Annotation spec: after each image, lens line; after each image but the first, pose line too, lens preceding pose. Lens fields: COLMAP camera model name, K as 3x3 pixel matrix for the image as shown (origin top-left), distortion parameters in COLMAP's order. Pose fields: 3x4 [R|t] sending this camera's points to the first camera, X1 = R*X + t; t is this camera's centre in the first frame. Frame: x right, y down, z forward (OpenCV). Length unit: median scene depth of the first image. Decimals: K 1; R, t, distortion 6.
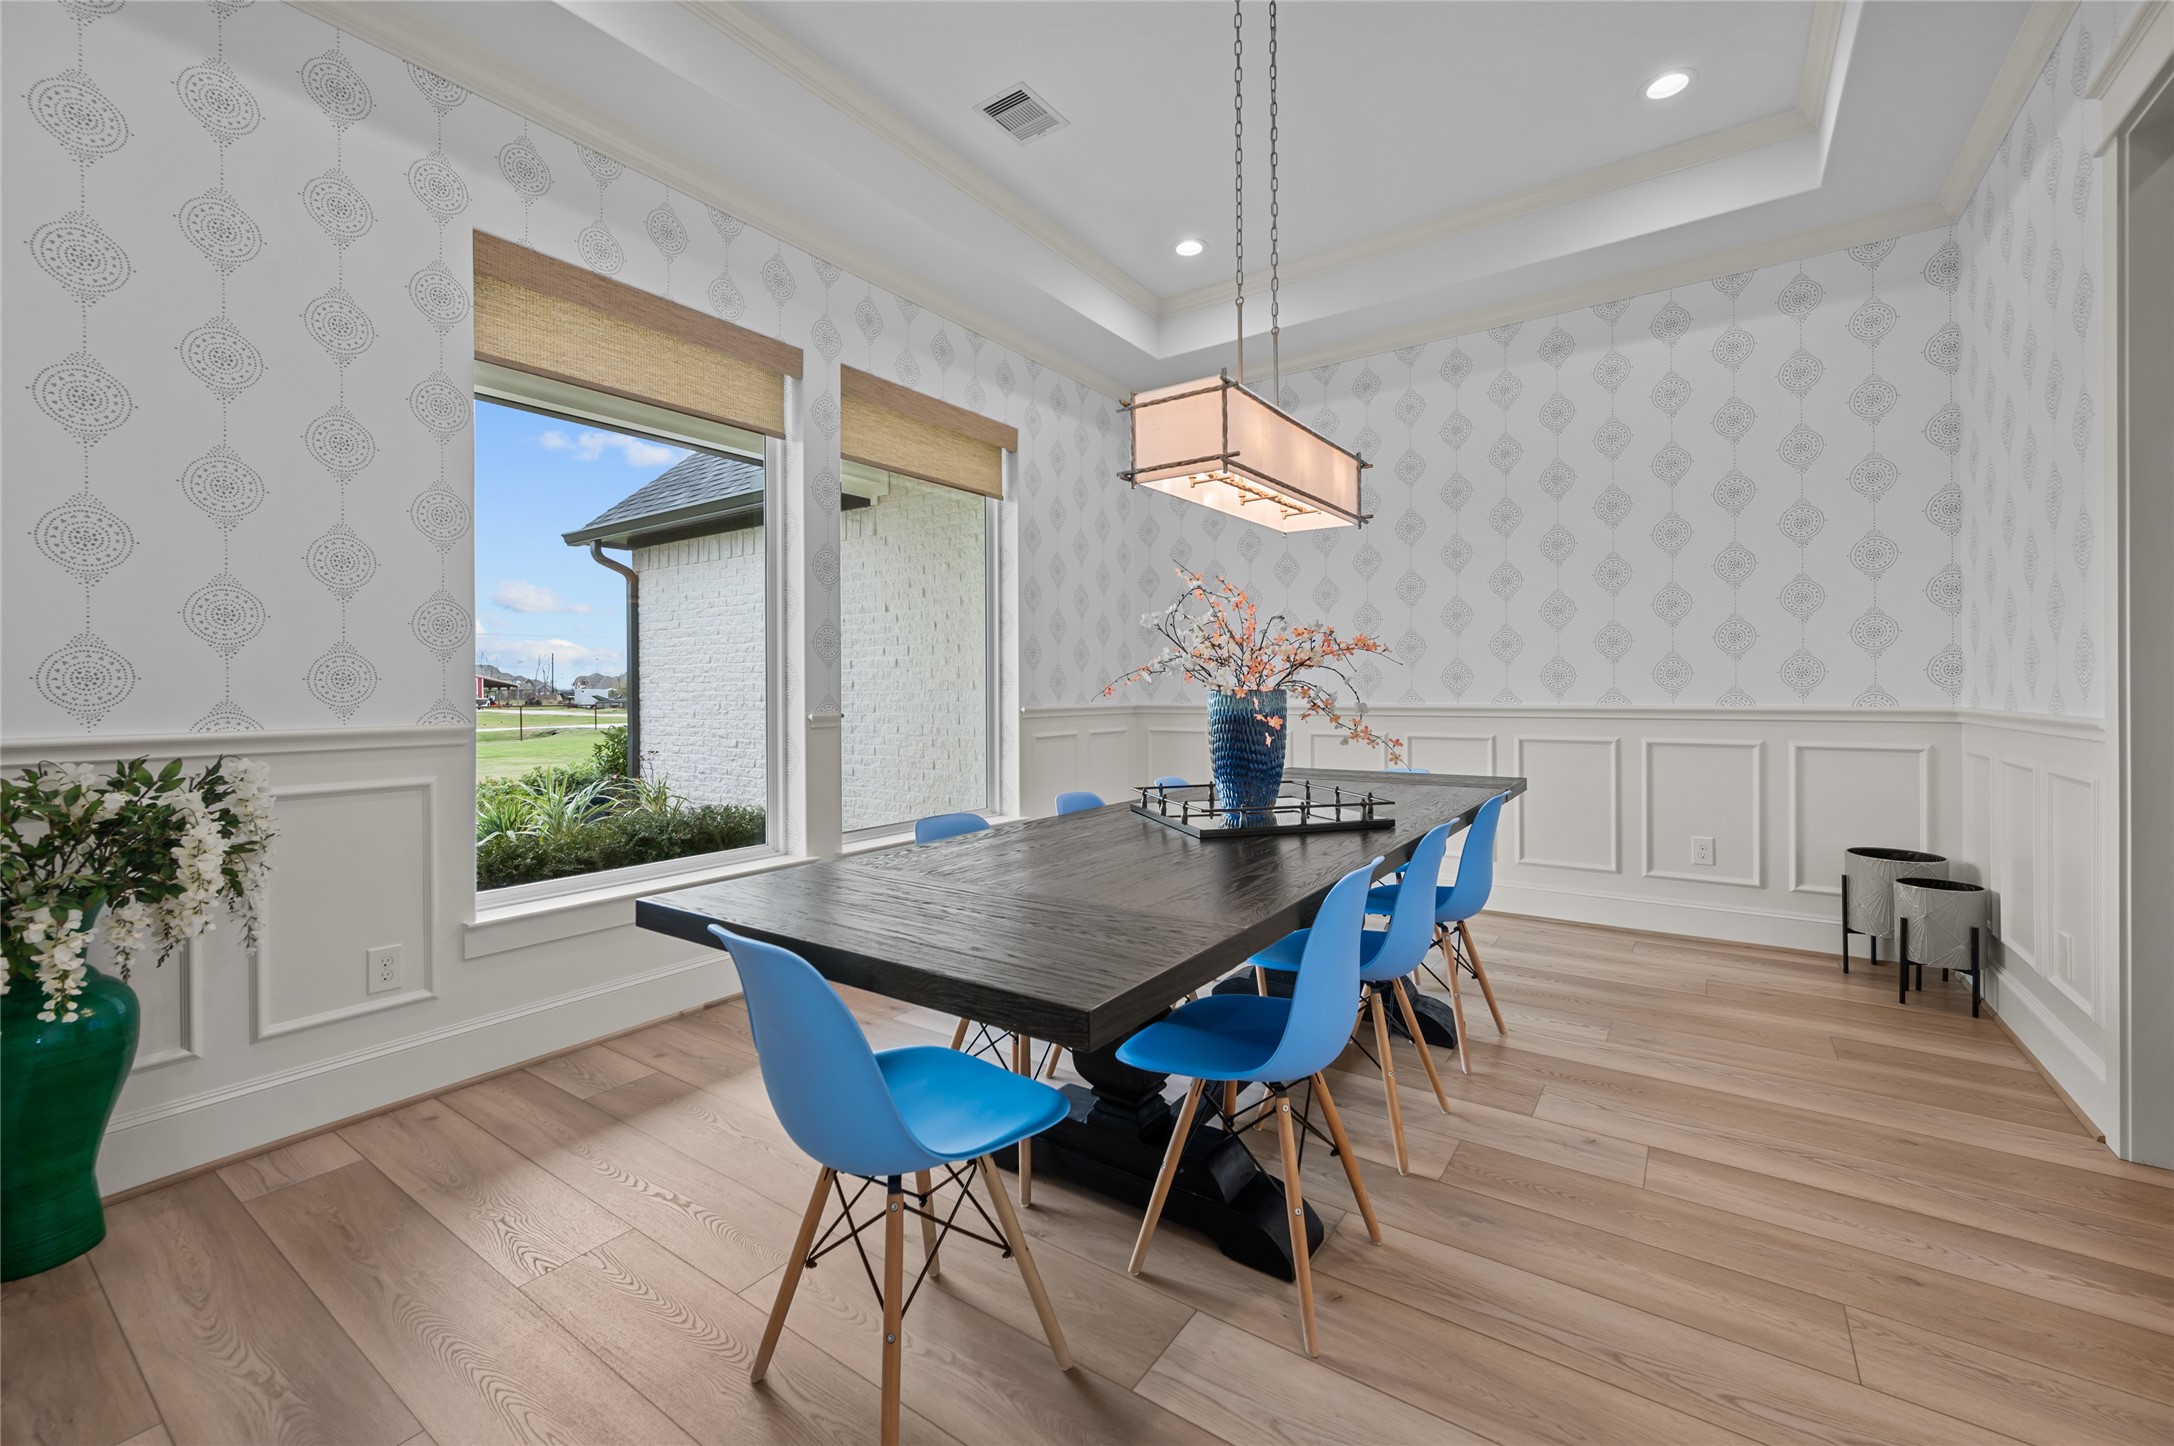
lens RADIAL K [[872.0, 0, 1085.6], [0, 872.0, 704.6], [0, 0, 1]] dist [0.000495, -0.000041]
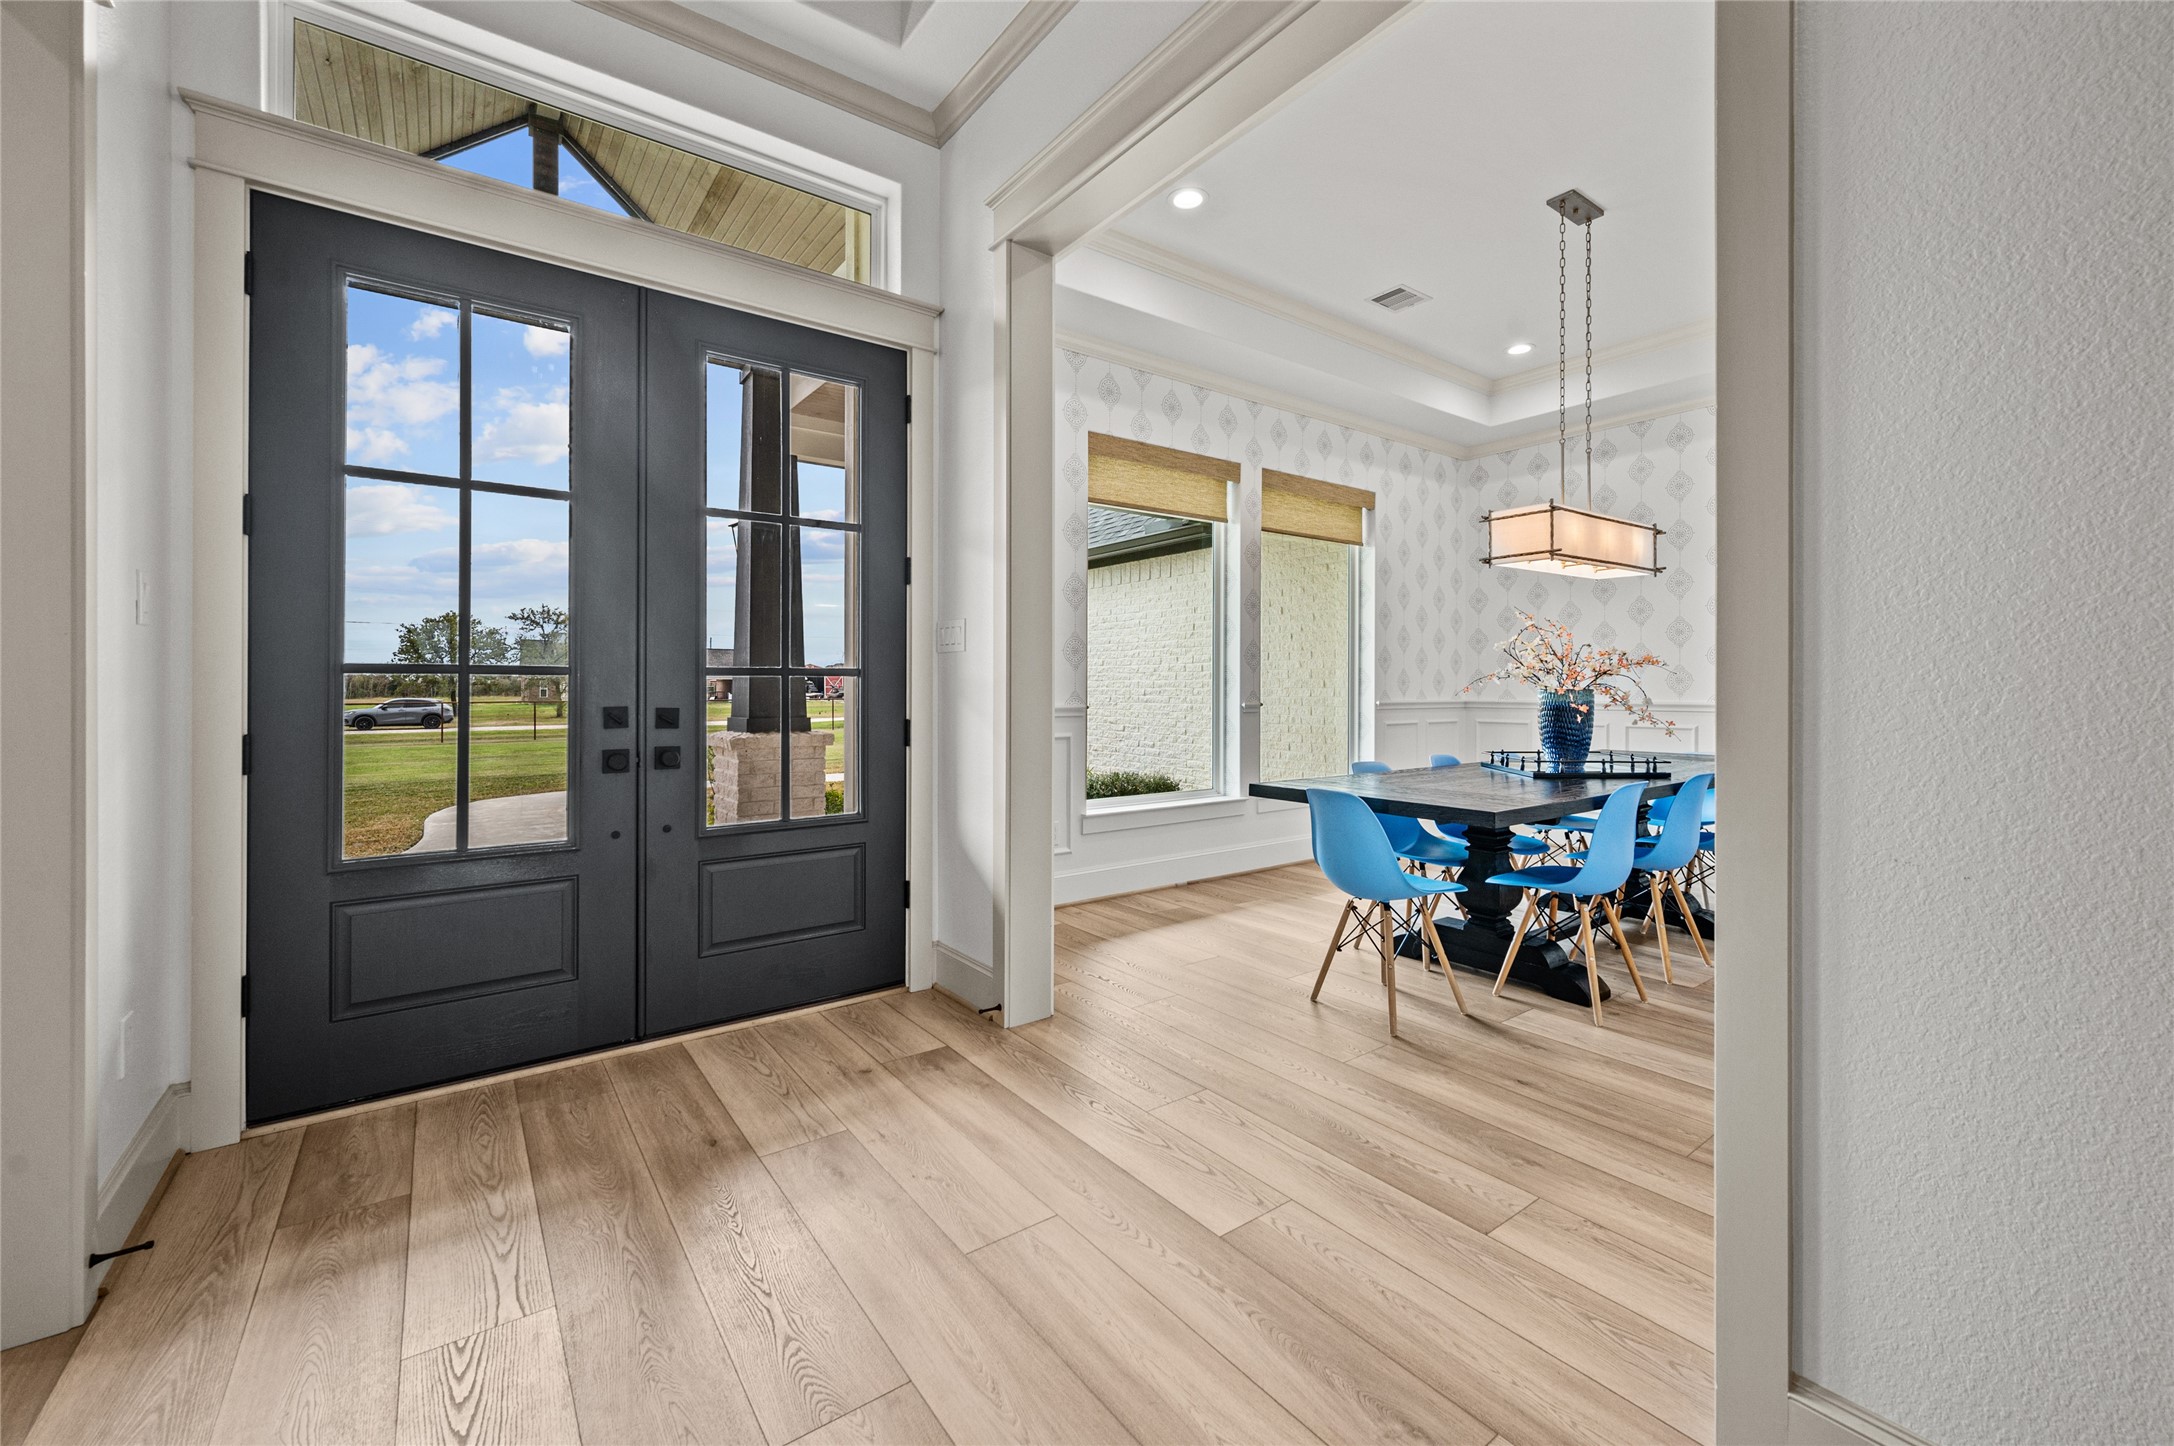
lens RADIAL K [[872.0, 0, 1090.1], [0, 872.0, 692.9], [0, 0, 1]] dist [0.000495, -0.000041]
pose [[0.949450, 0.009320, -0.313779, -0.117867], [-0.012533, 0.999888, -0.008225, 0.011385], [0.313668, 0.011742, 0.949460, -0.662434]]
